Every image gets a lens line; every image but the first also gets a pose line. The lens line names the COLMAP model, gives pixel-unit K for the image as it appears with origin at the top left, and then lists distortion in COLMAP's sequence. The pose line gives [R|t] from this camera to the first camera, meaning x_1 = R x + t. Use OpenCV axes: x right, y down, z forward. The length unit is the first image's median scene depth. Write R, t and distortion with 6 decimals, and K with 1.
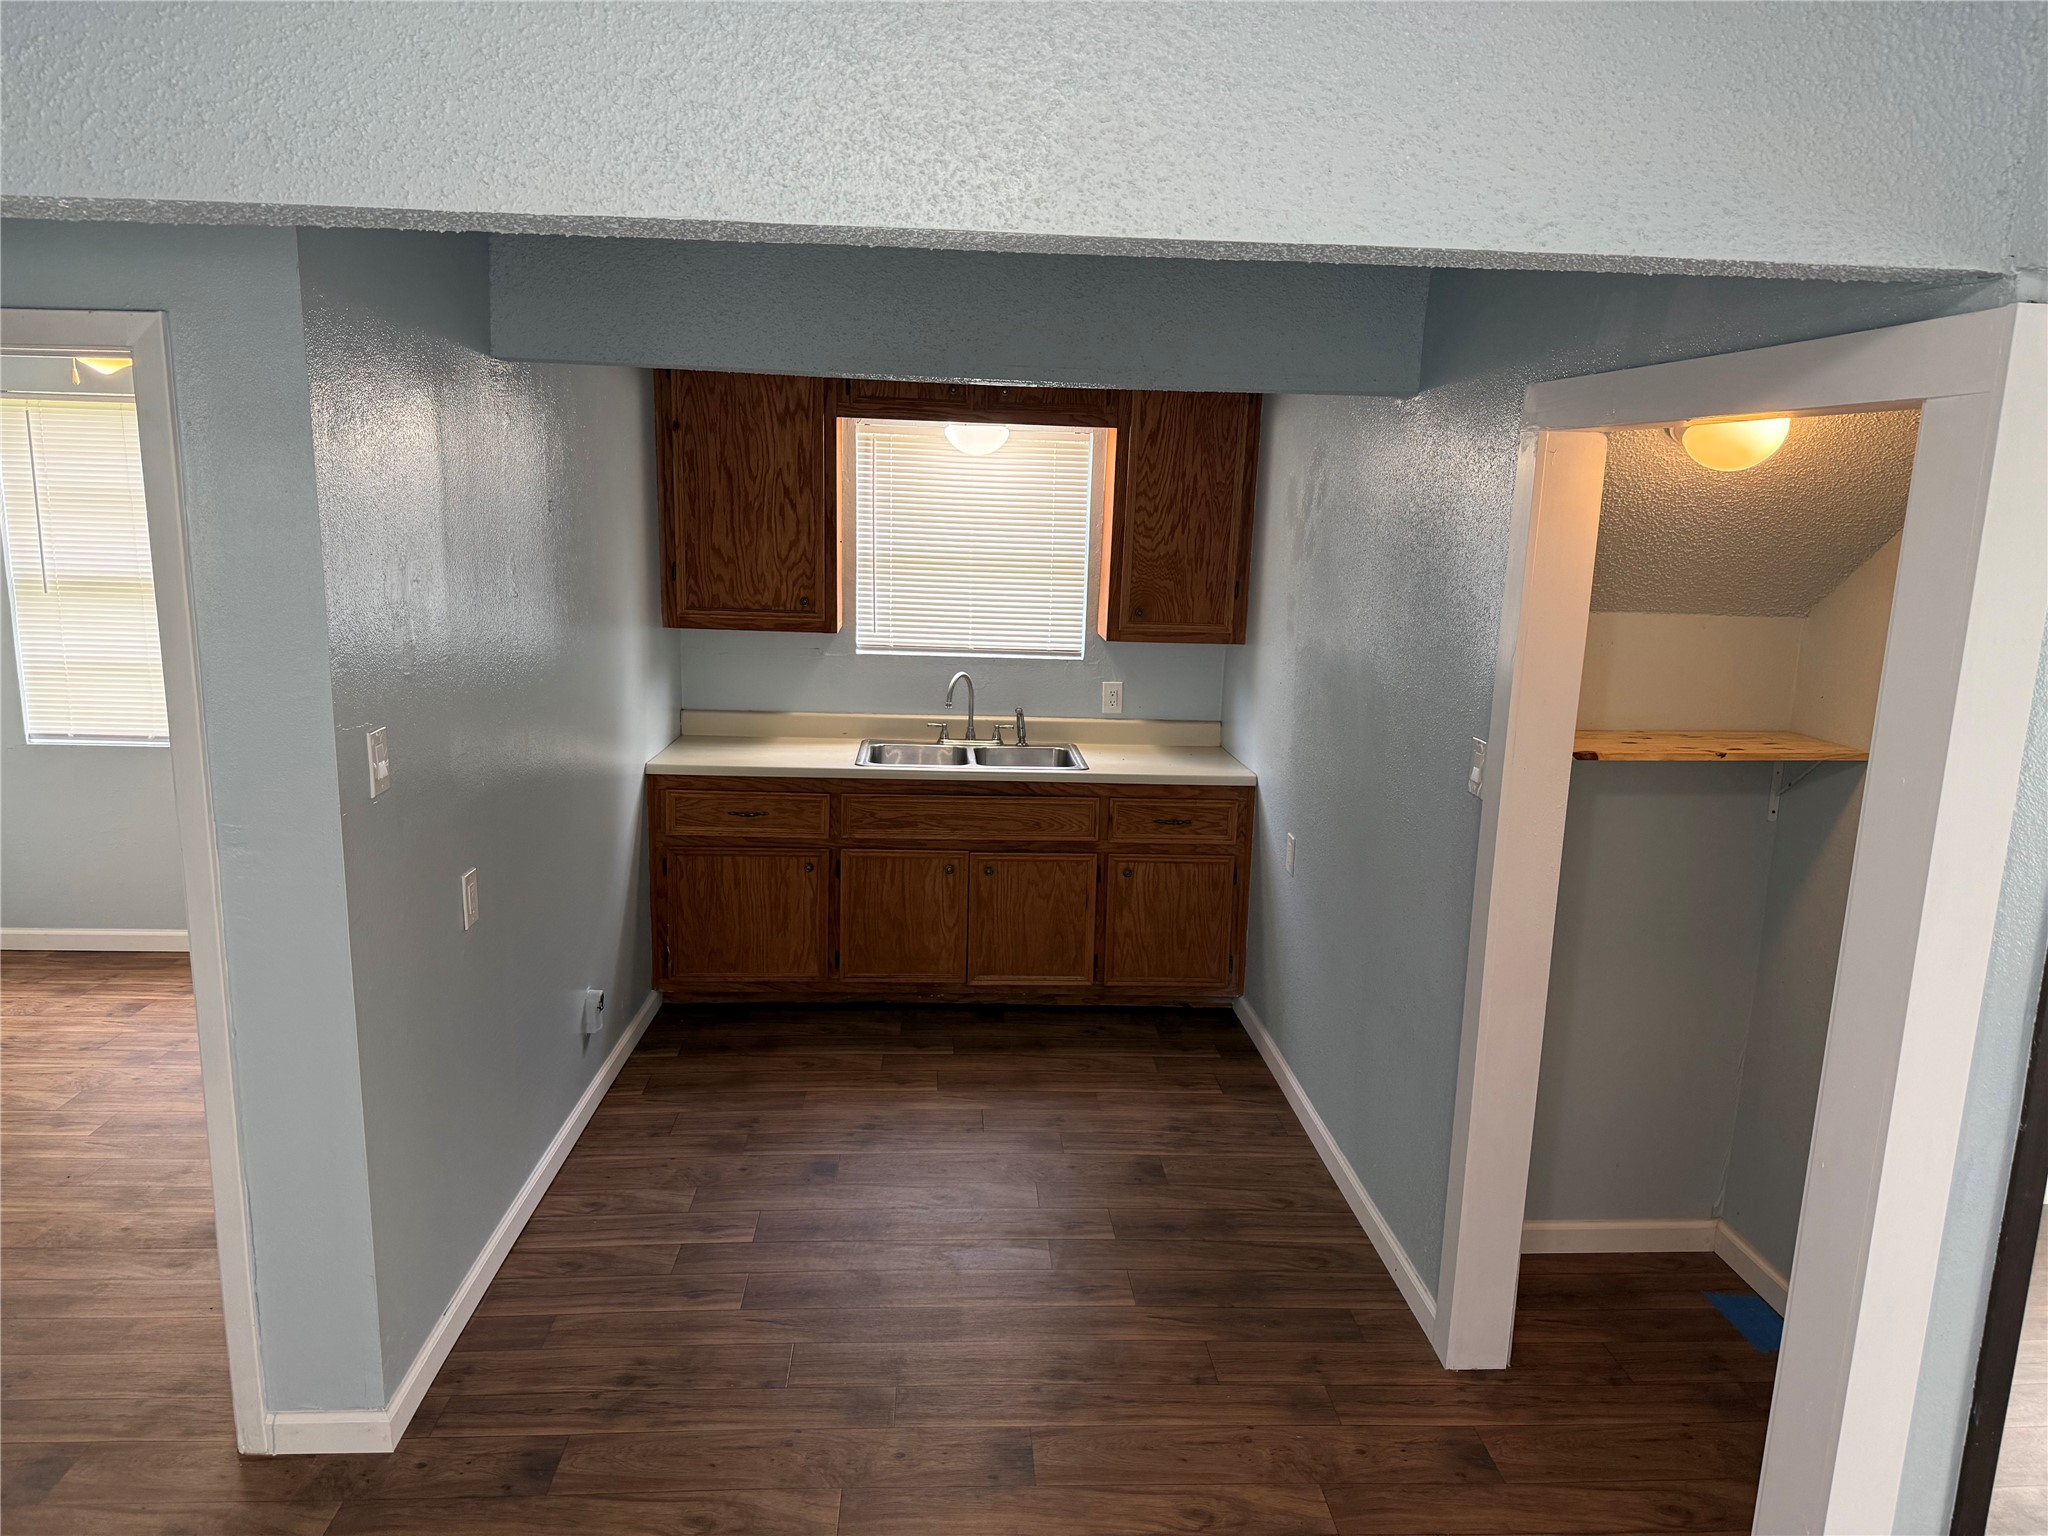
lens RADIAL K [[1434.0, 0, 1024.0], [0, 1434.0, 768.0], [0, 0, 1]] dist [0.130341, -0.225569]
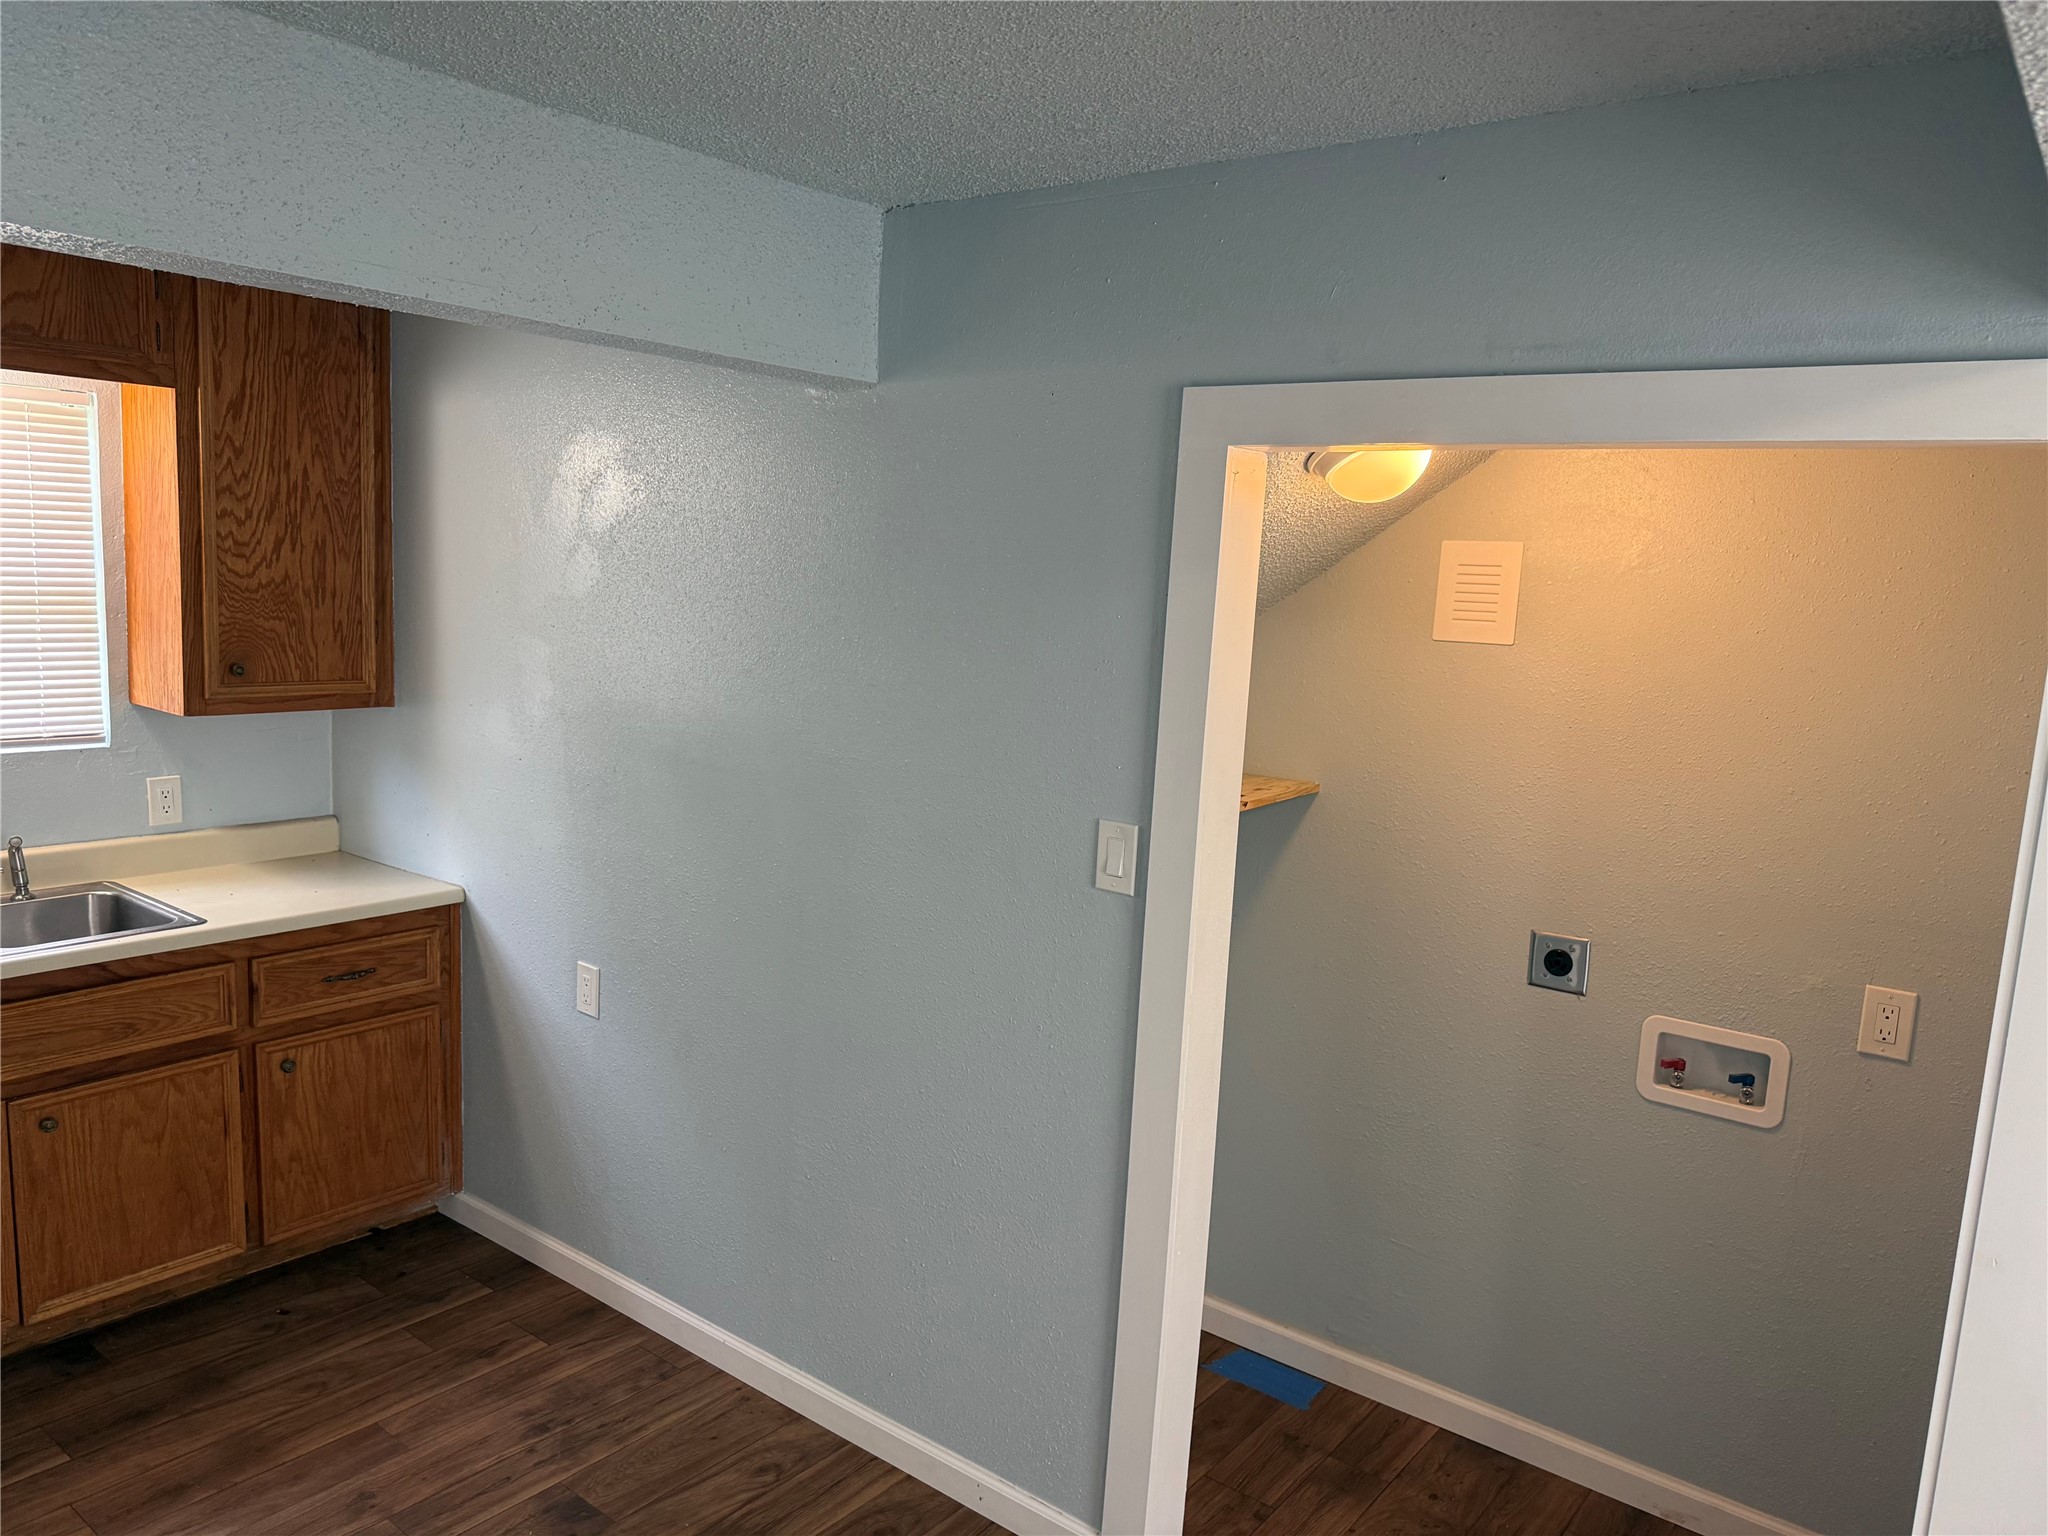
lens RADIAL K [[1437.8, 0, 1024.0], [0, 1437.8, 768.0], [0, 0, 1]] dist [-0.009575, -0.005488]
pose [[0.653421, -0.103922, 0.749828, -0.185399], [0.109685, 0.993076, 0.042052, -0.053196], [-0.749006, 0.054767, 0.660295, 0.308495]]
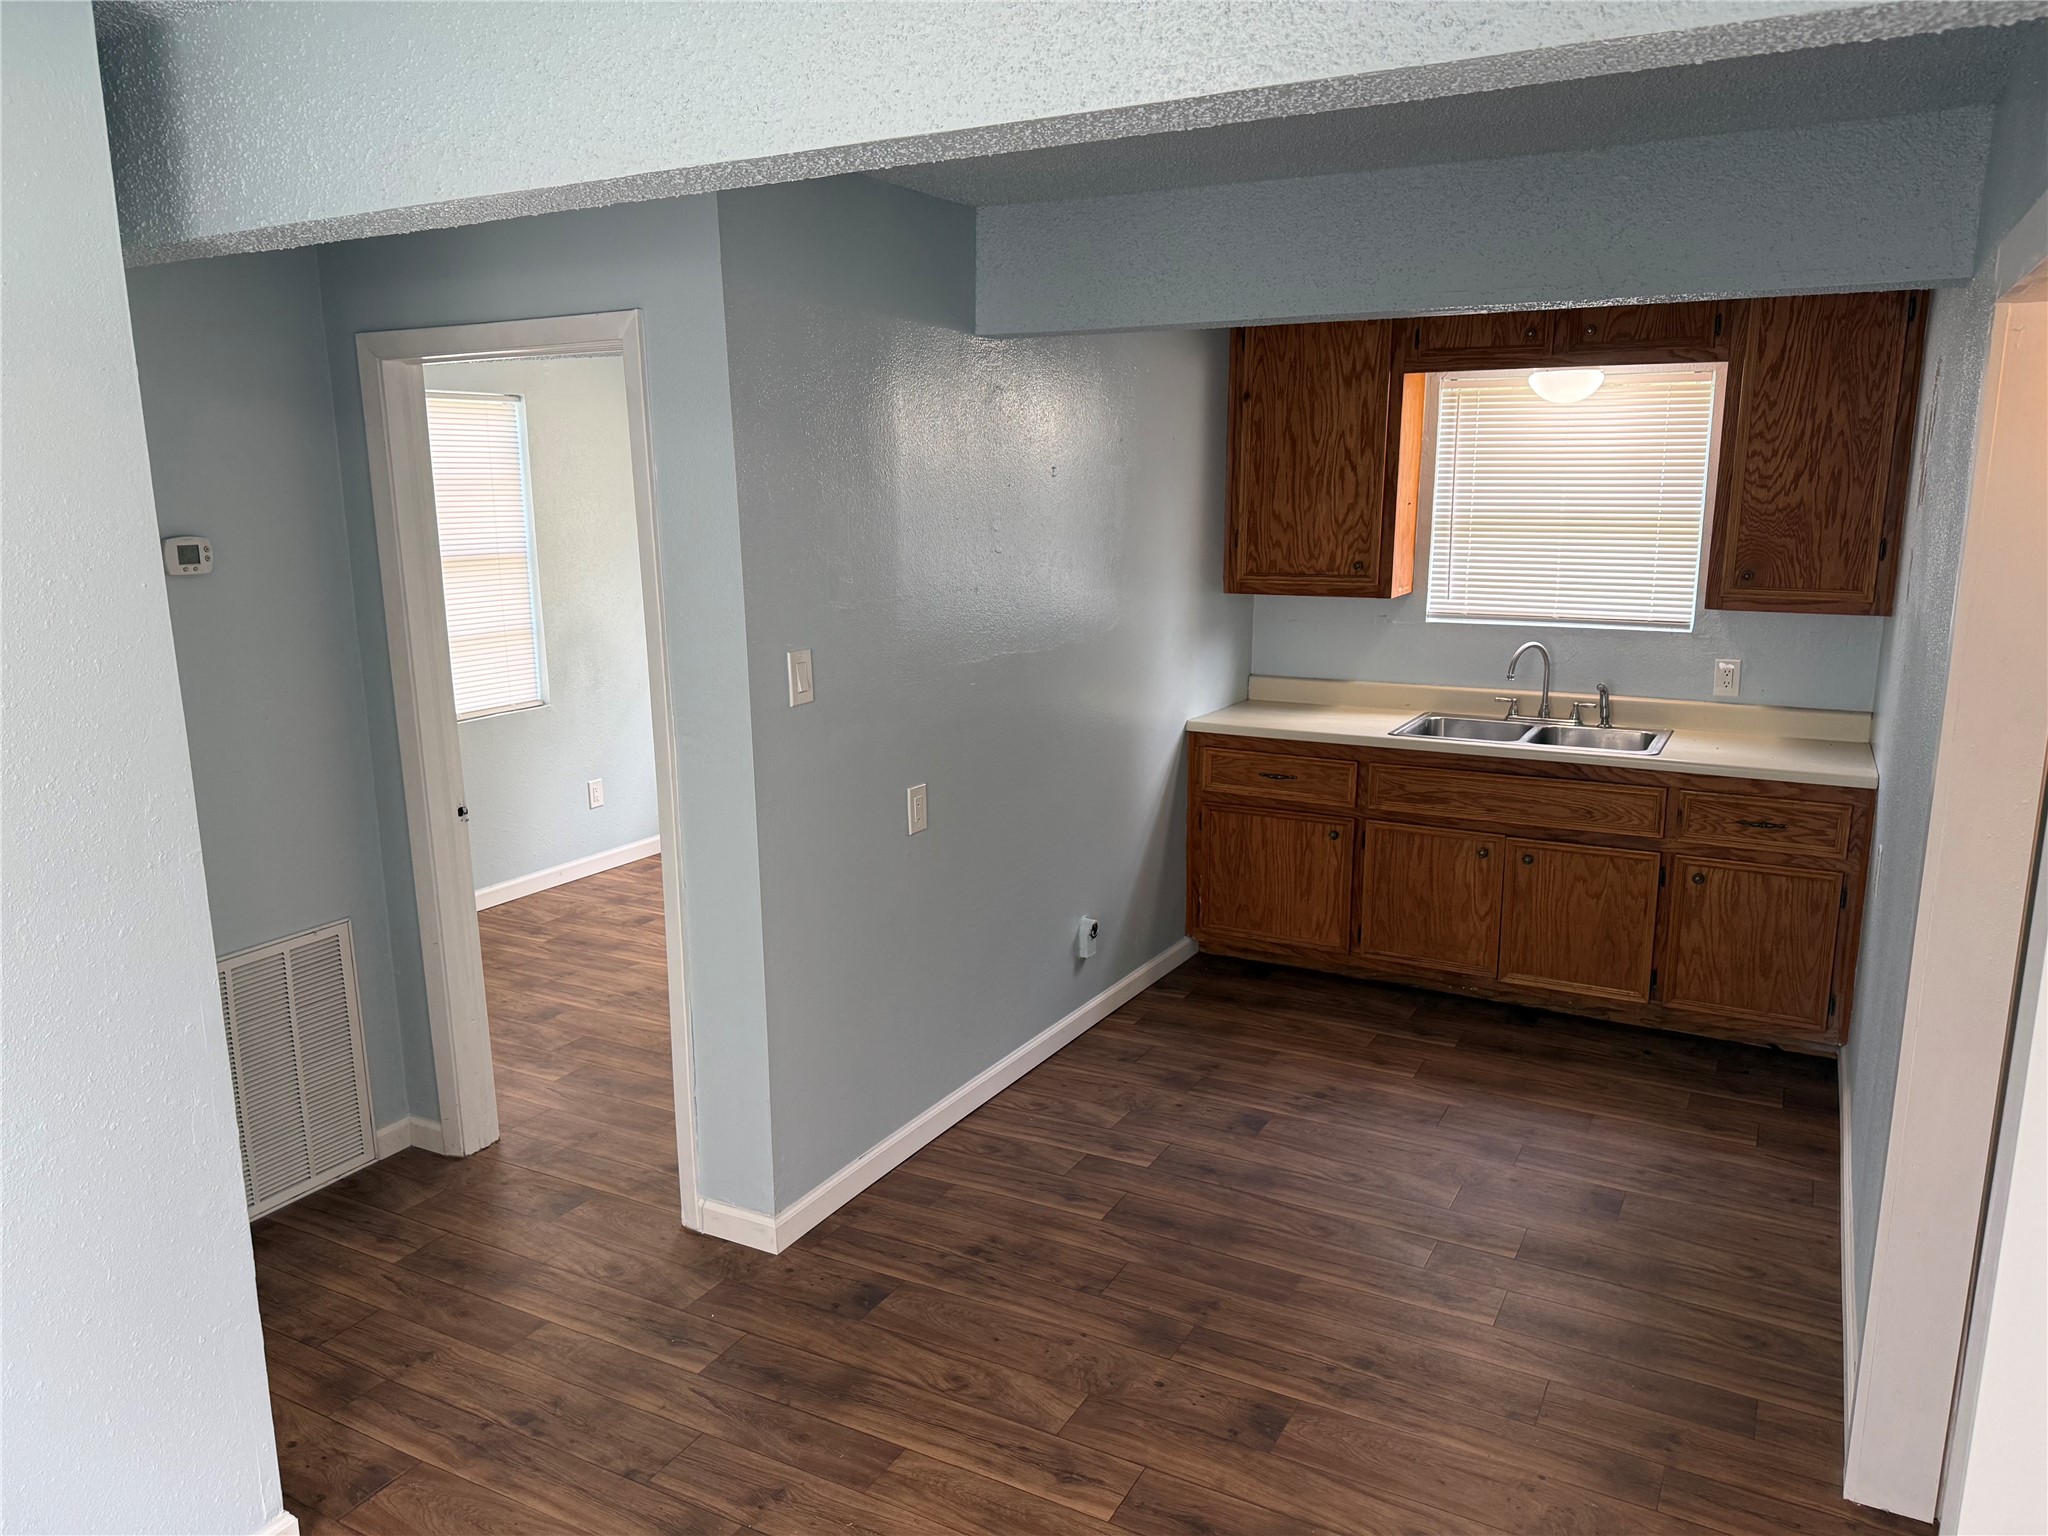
lens RADIAL K [[1434.0, 0, 1024.0], [0, 1434.0, 768.0], [0, 0, 1]] dist [0.130341, -0.225569]
pose [[0.844695, 0.071546, -0.530445, 0.189709], [-0.071420, 0.997230, 0.020774, 0.017607], [0.530462, 0.020336, 0.847465, 0.048469]]
